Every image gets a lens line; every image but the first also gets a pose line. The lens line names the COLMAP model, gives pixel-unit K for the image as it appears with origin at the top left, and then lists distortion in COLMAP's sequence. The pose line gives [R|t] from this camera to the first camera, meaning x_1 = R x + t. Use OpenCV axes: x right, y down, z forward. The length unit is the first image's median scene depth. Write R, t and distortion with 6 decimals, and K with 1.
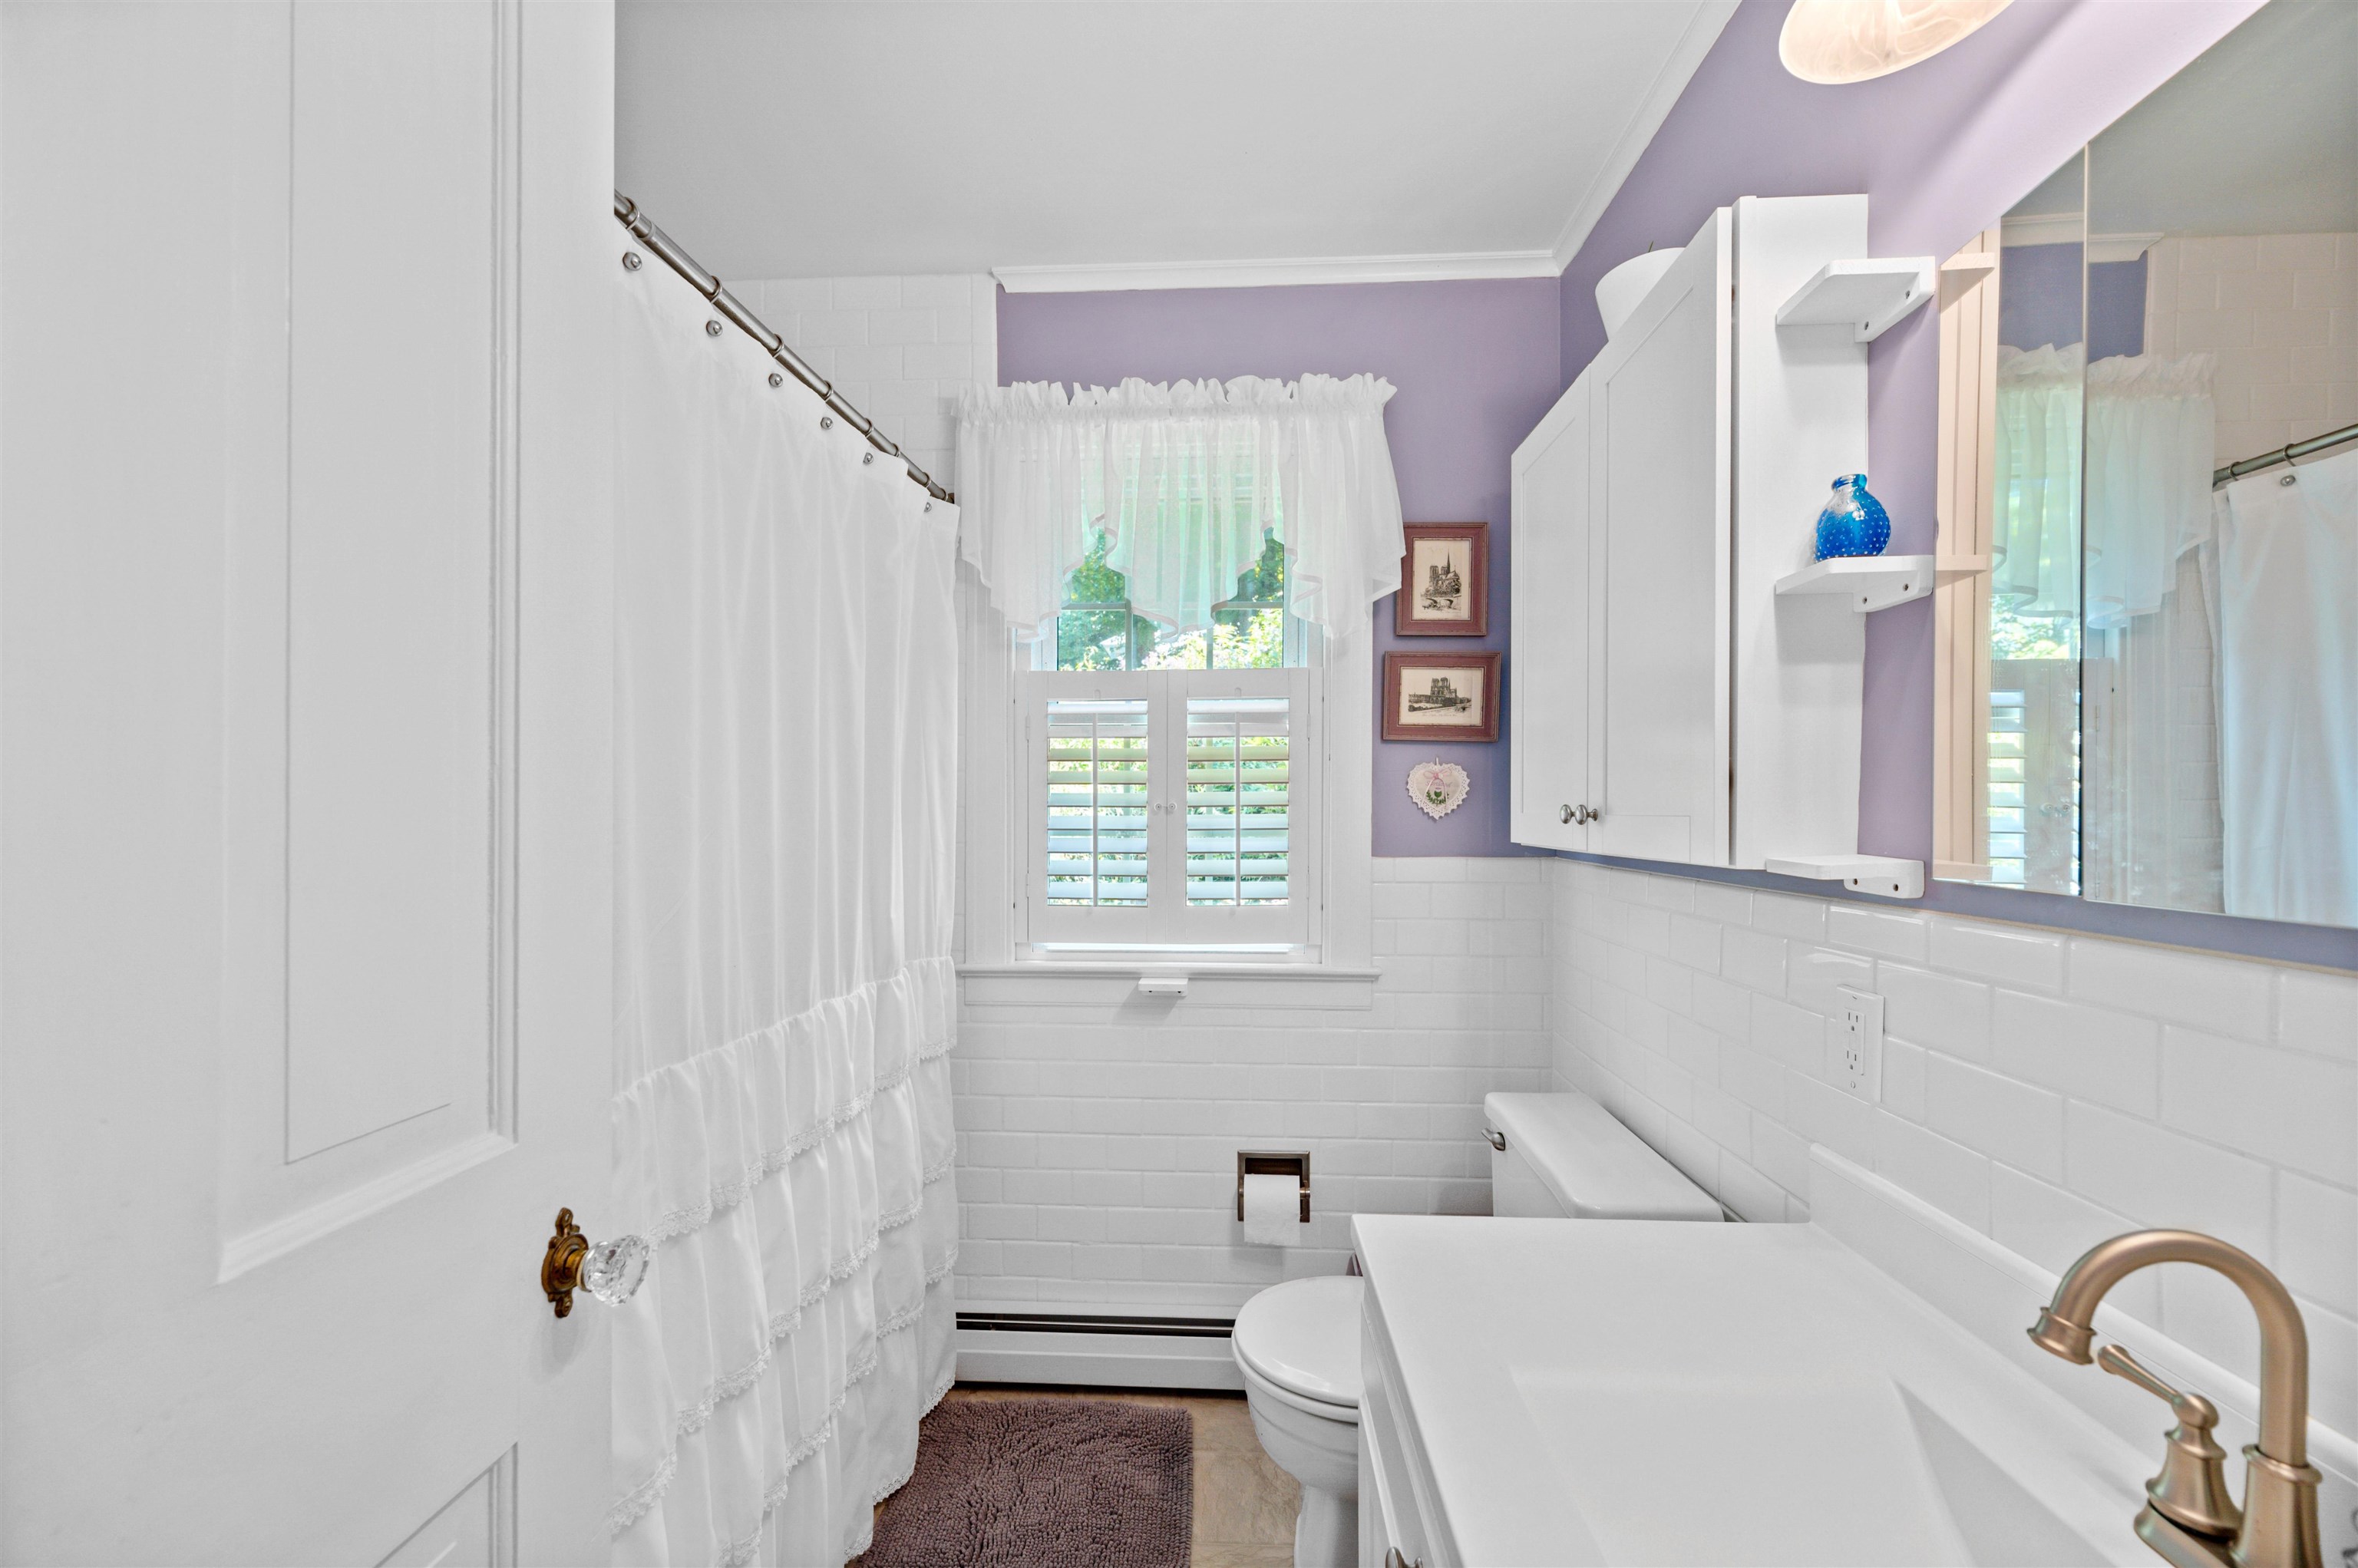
lens RADIAL K [[940.7, 0, 1181.1], [0, 940.7, 822.1], [0, 0, 1]] dist [-0.000502, -0.000091]
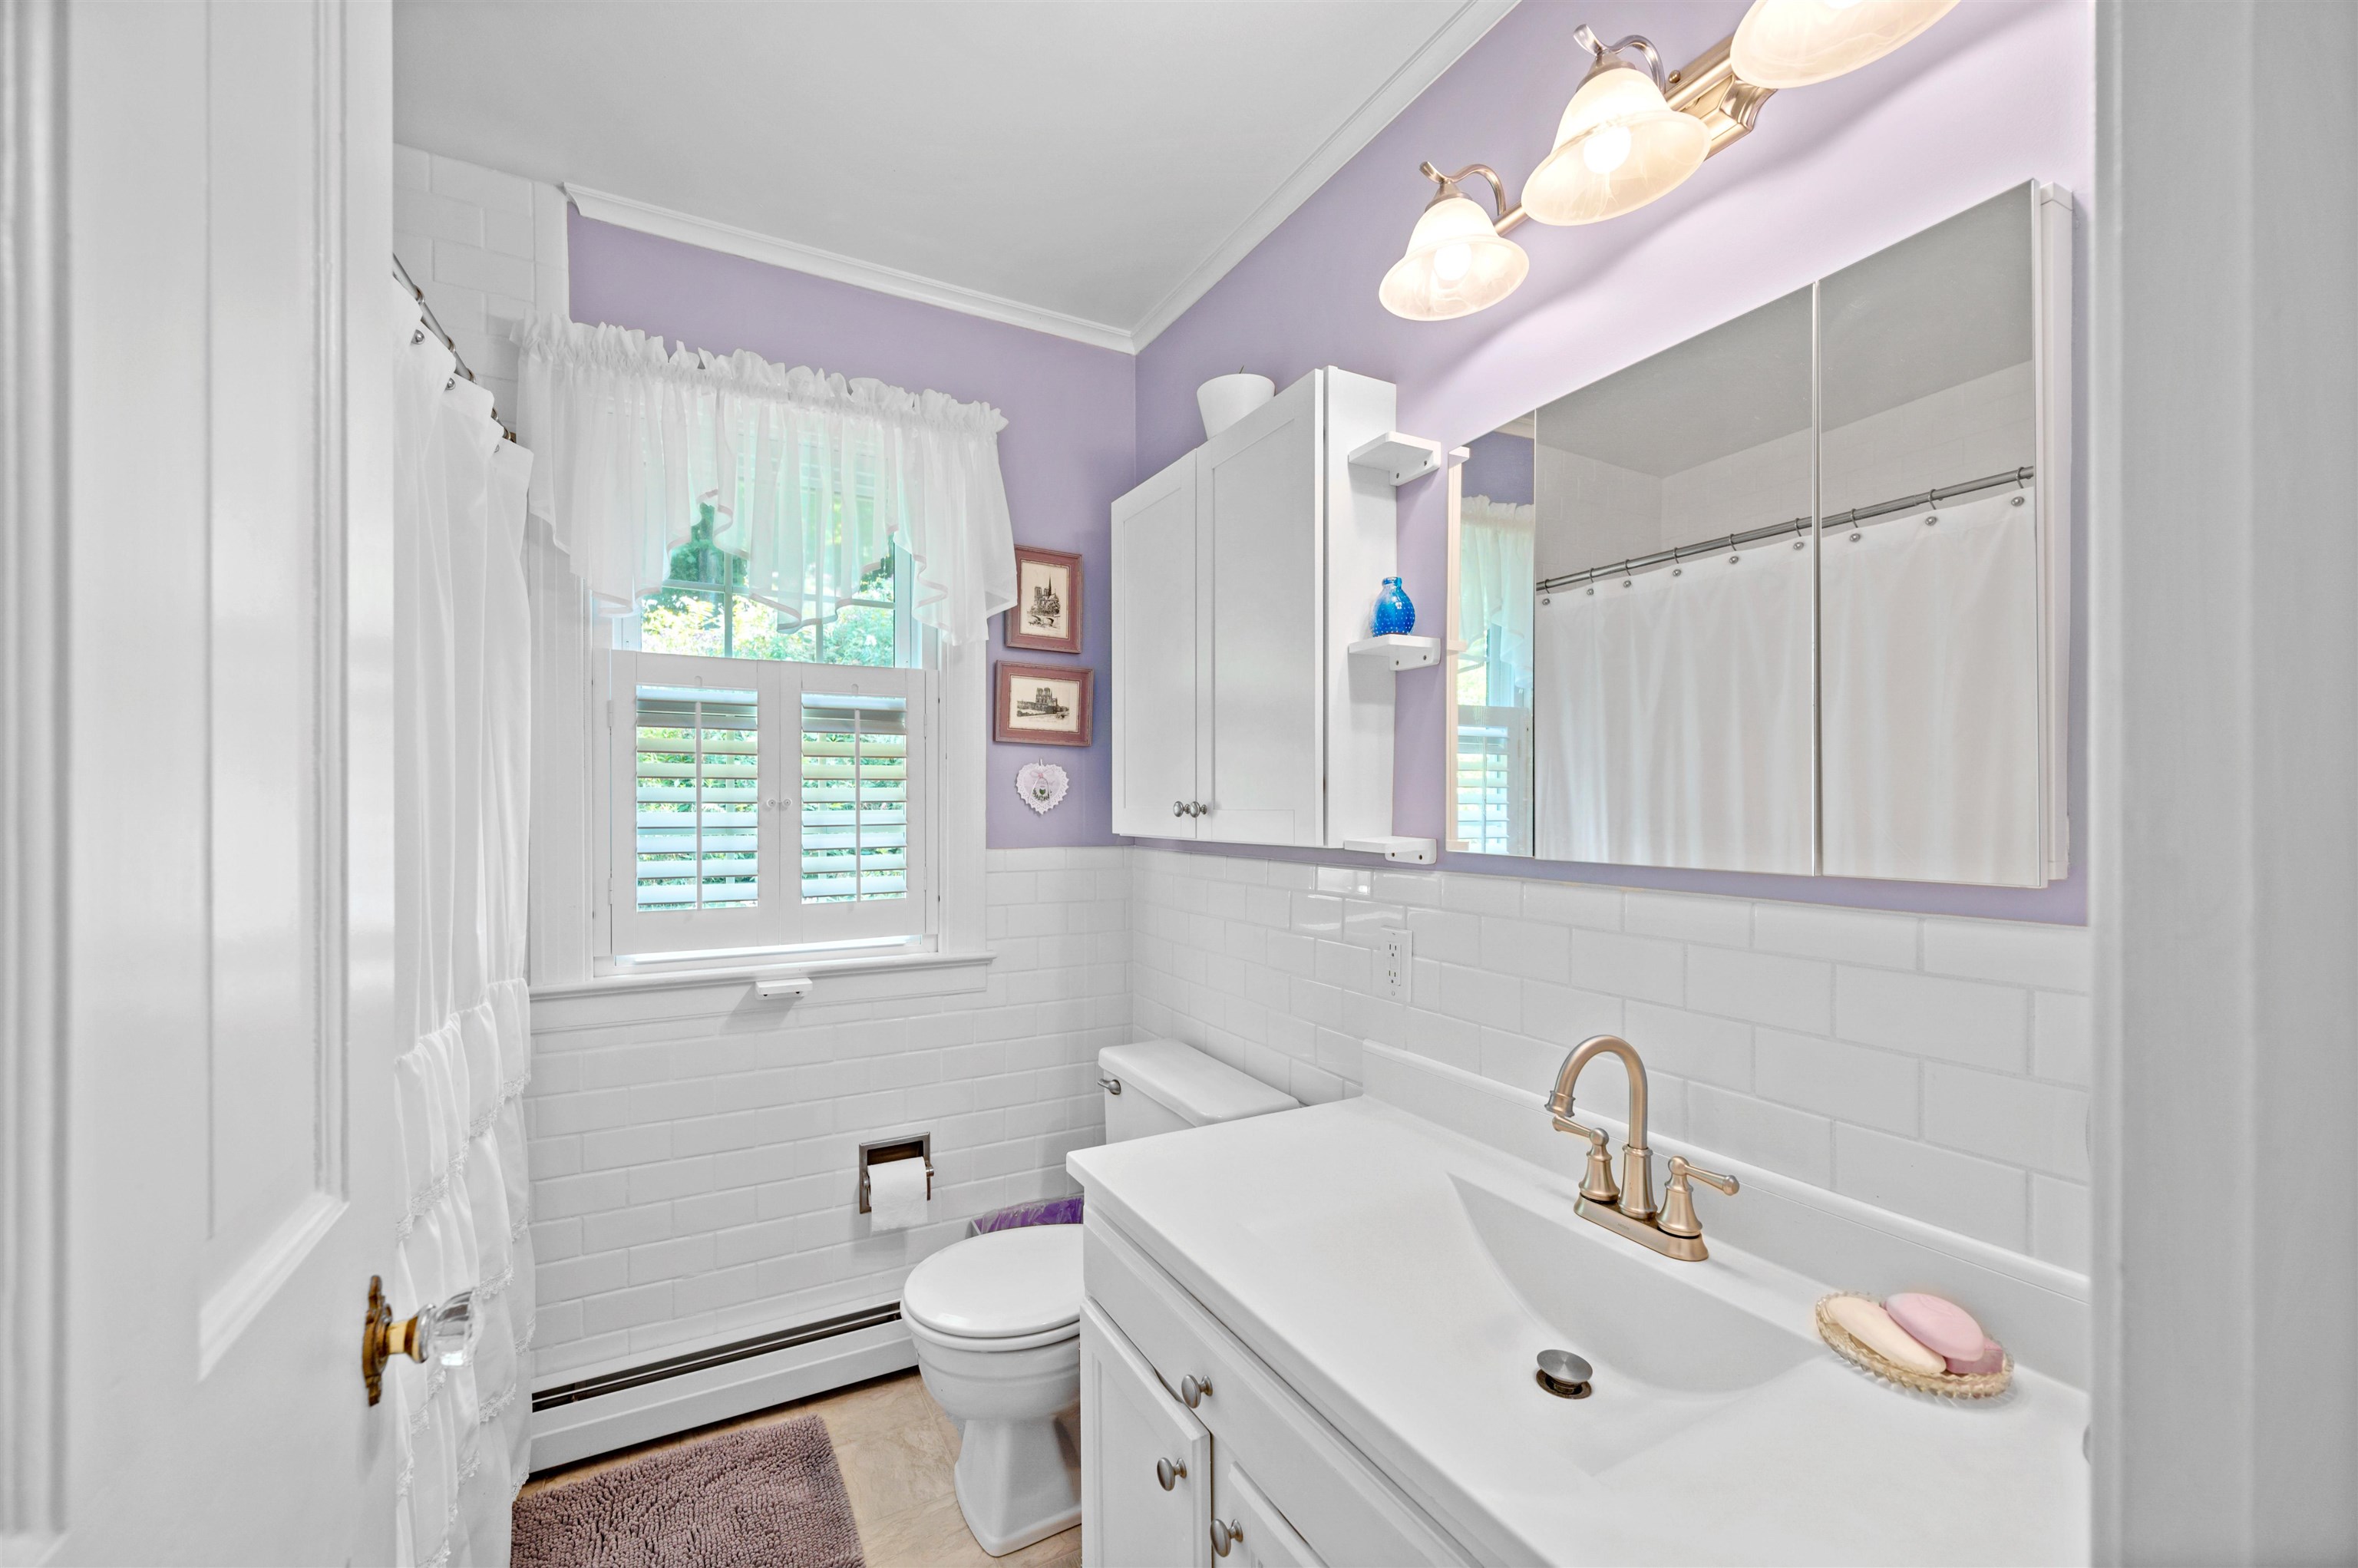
lens RADIAL K [[940.7, 0, 1181.1], [0, 940.7, 822.1], [0, 0, 1]] dist [-0.000502, -0.000091]
pose [[0.850663, -0.010025, 0.525616, -0.183407], [0.007785, 0.999949, 0.006472, 0.000466], [-0.525654, -0.001413, 0.850697, -0.039389]]
